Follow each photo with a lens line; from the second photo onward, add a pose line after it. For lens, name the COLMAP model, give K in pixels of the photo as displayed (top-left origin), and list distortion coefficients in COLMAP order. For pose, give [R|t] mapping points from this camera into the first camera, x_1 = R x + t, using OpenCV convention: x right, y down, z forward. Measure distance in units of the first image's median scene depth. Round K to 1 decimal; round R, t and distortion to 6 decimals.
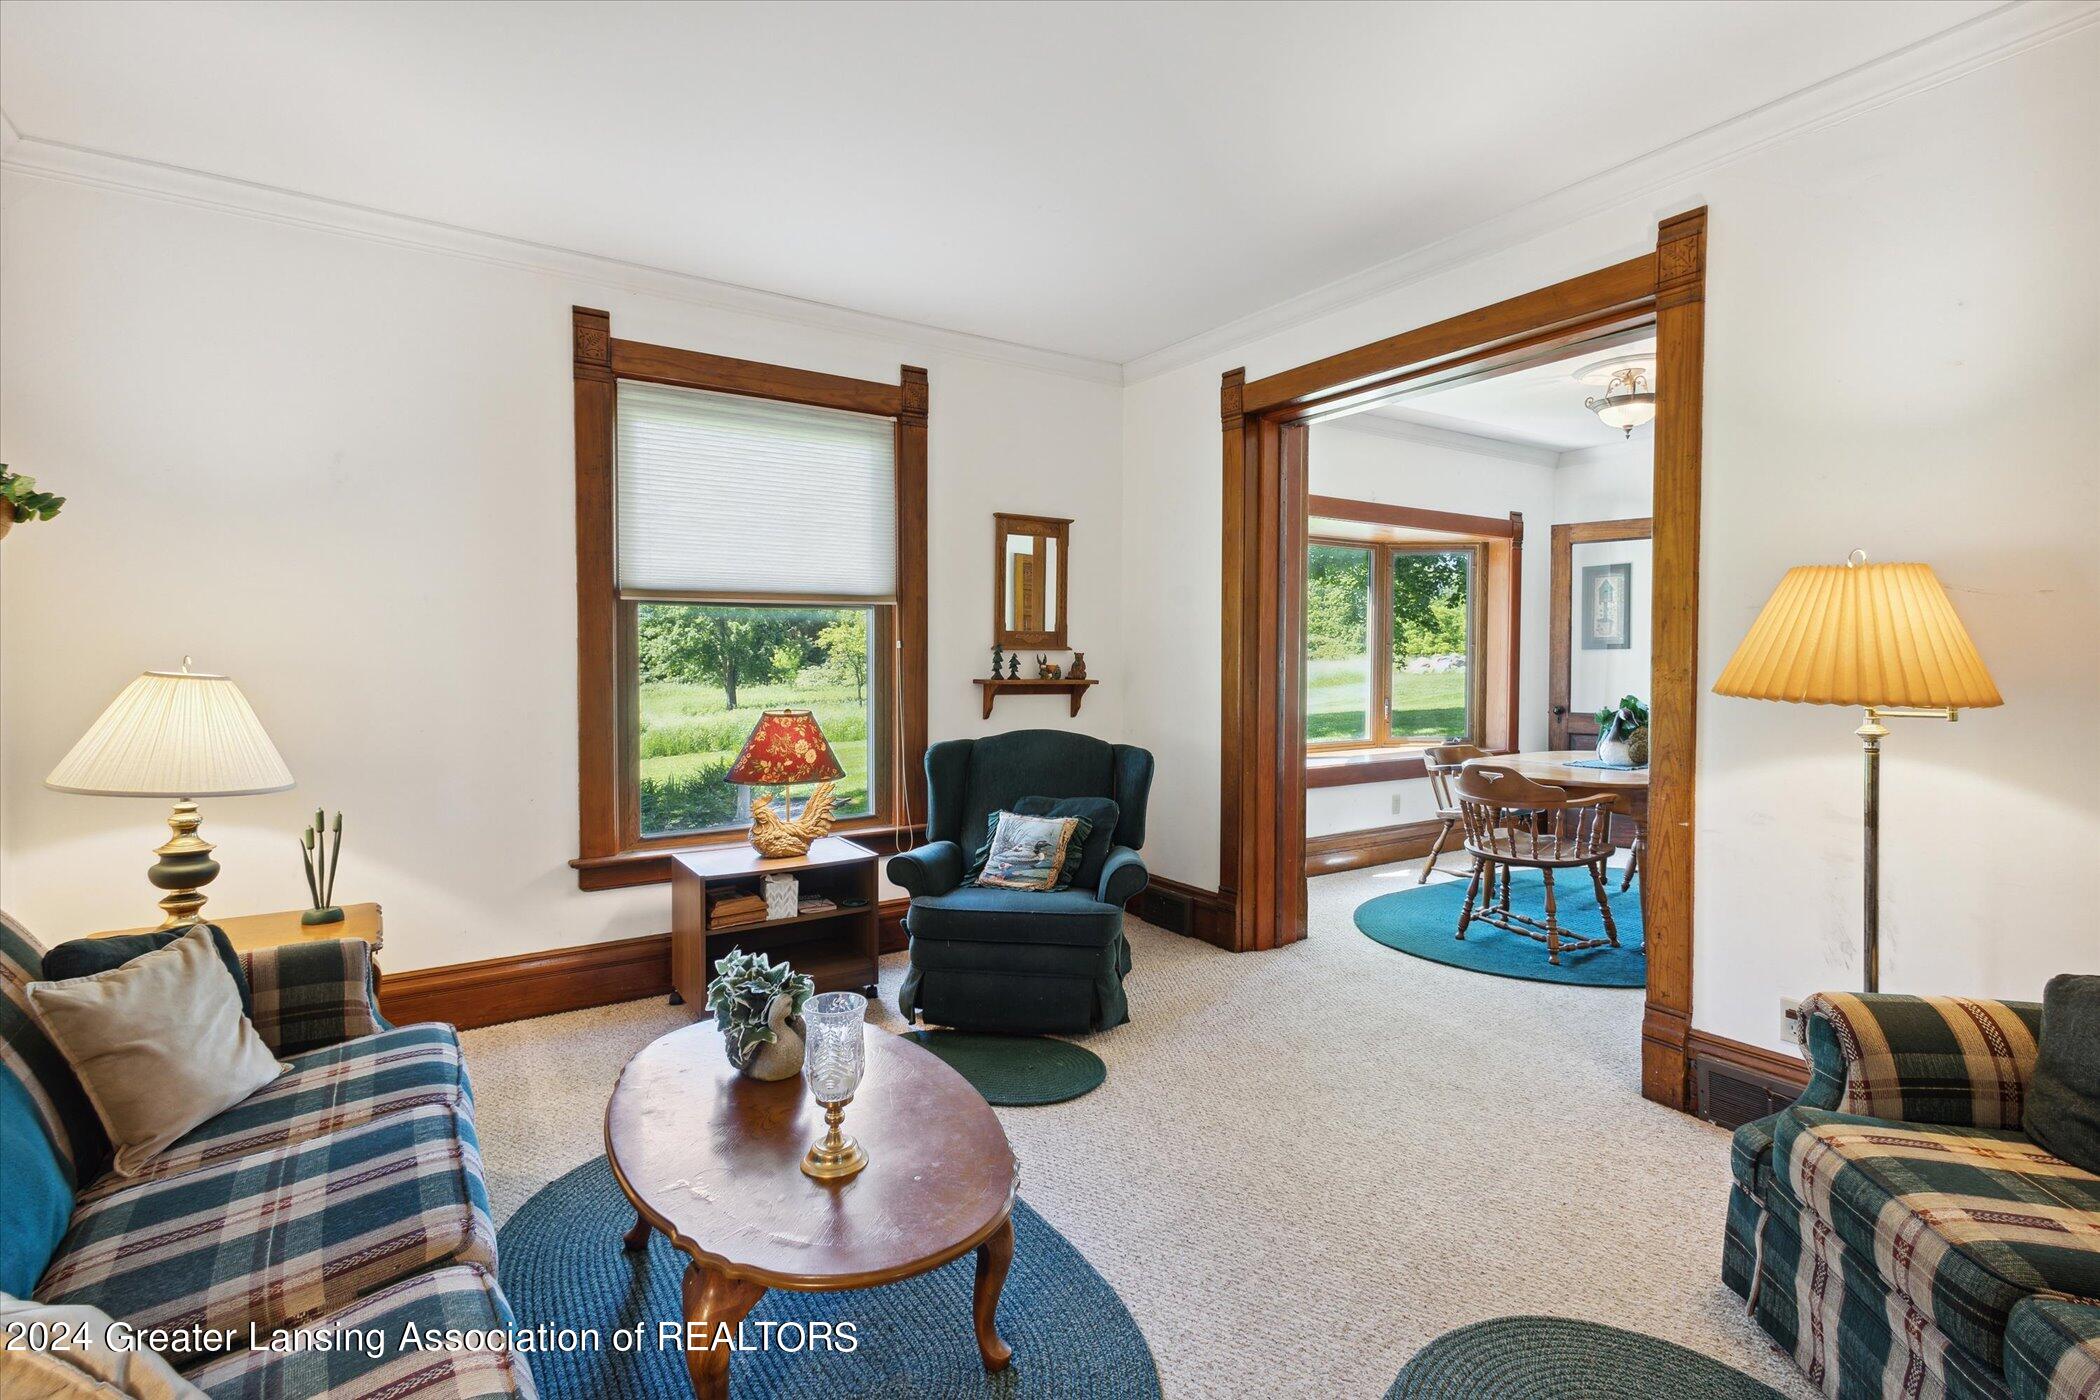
lens RADIAL K [[979.4, 0, 1050.0], [0, 979.4, 700.0], [0, 0, 1]] dist [0.001492, 0.000202]
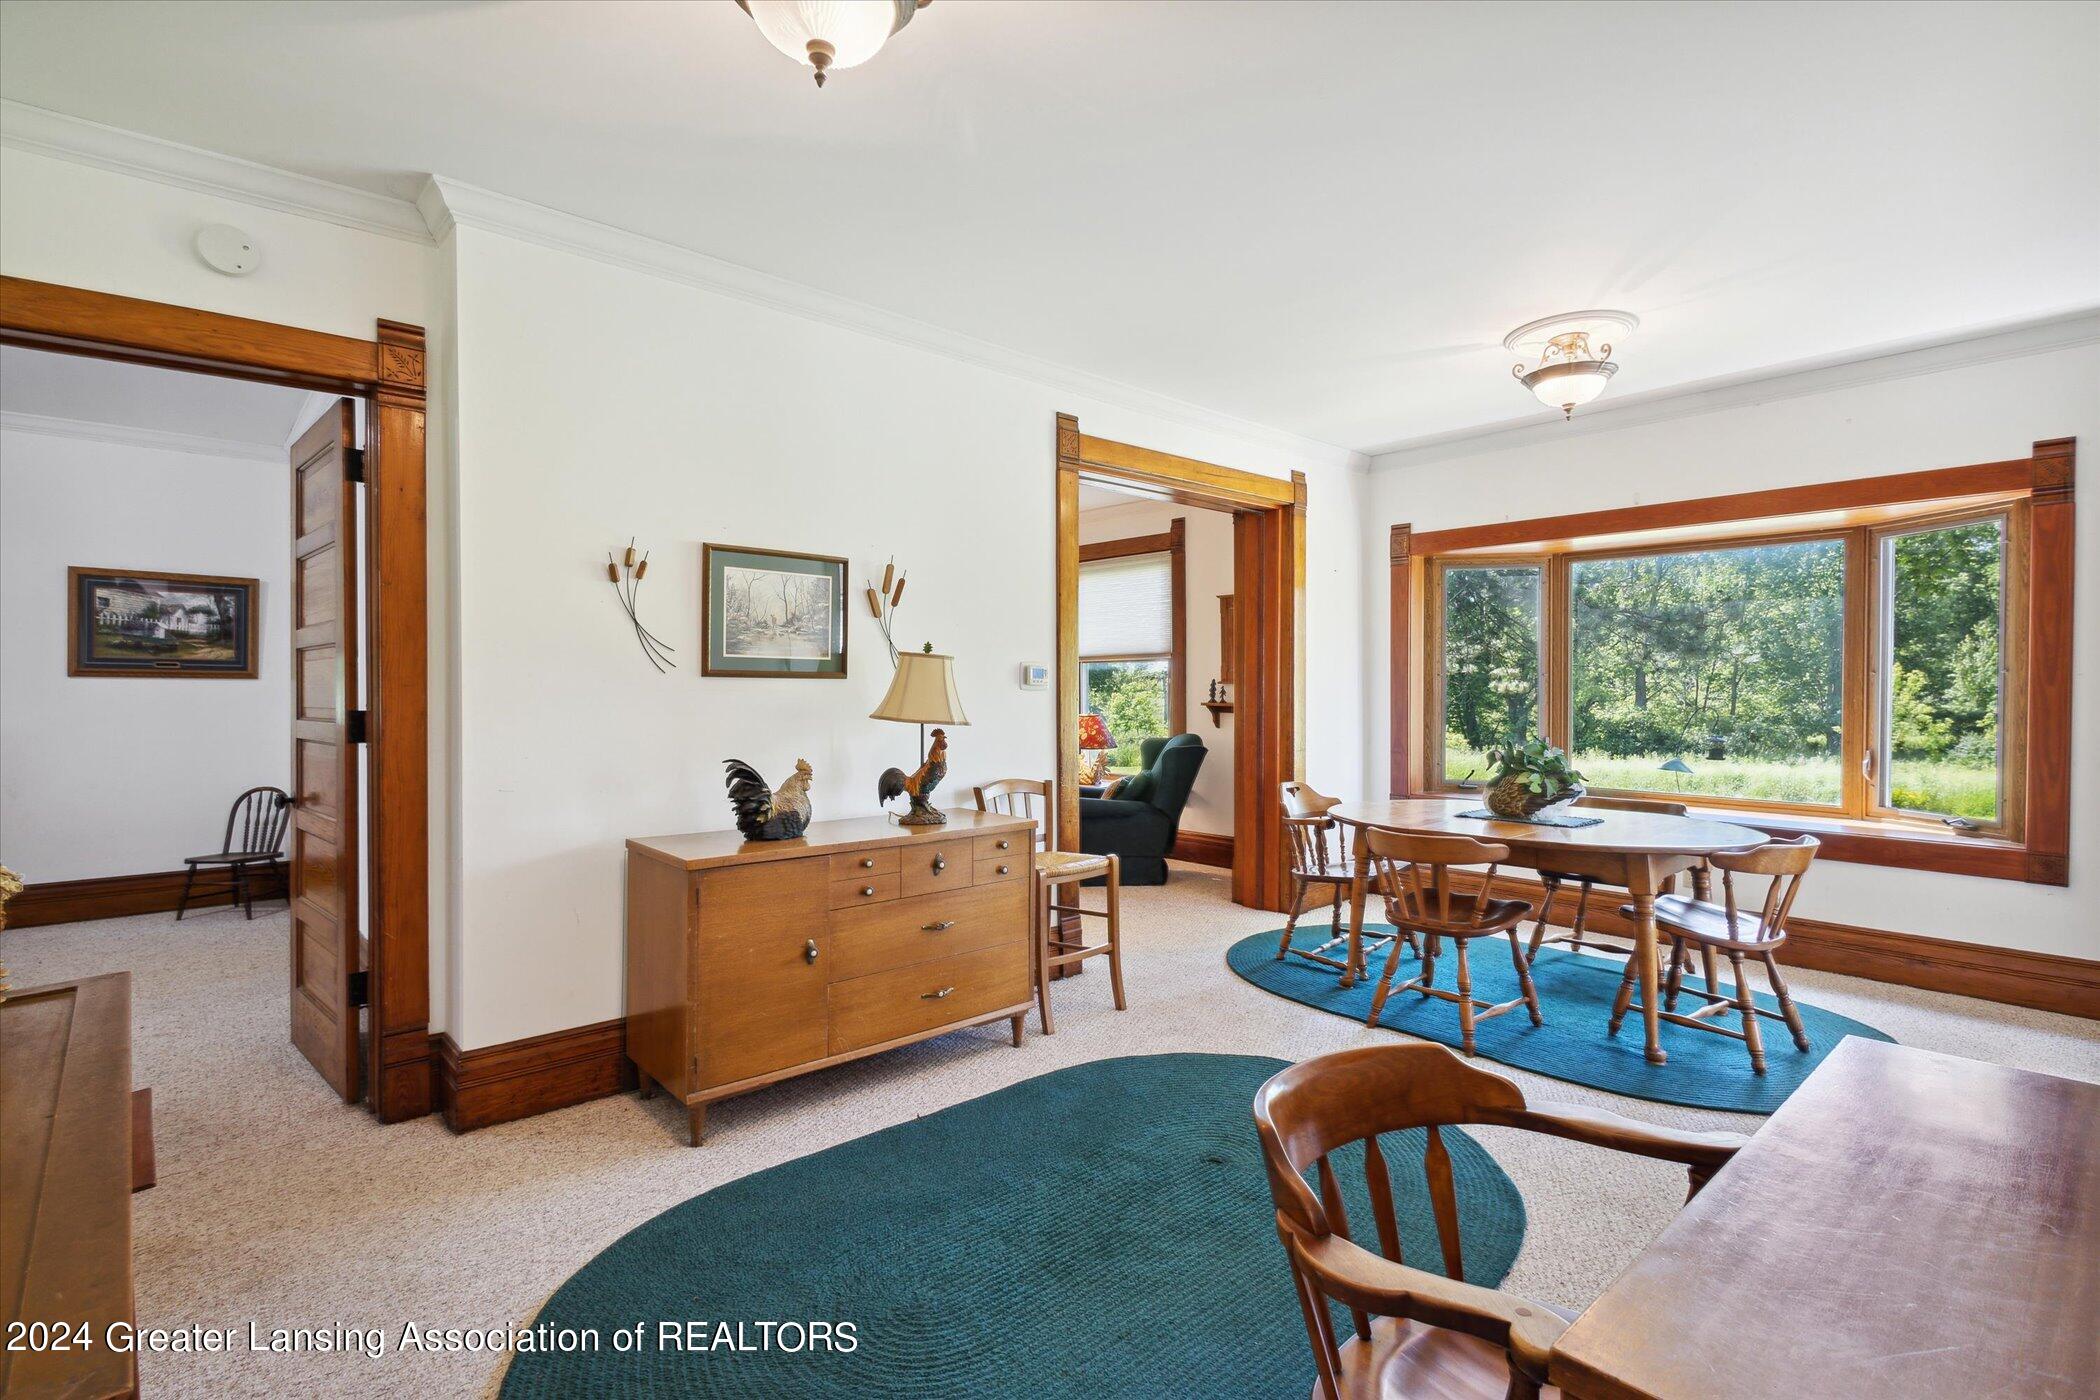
lens RADIAL K [[979.4, 0, 1050.0], [0, 979.4, 700.0], [0, 0, 1]] dist [0.001492, 0.000202]
pose [[0.134499, 0.008925, -0.990874, 1.472015], [-0.038152, 0.999265, 0.003822, -0.021381], [0.990179, 0.037290, 0.134741, 0.546109]]
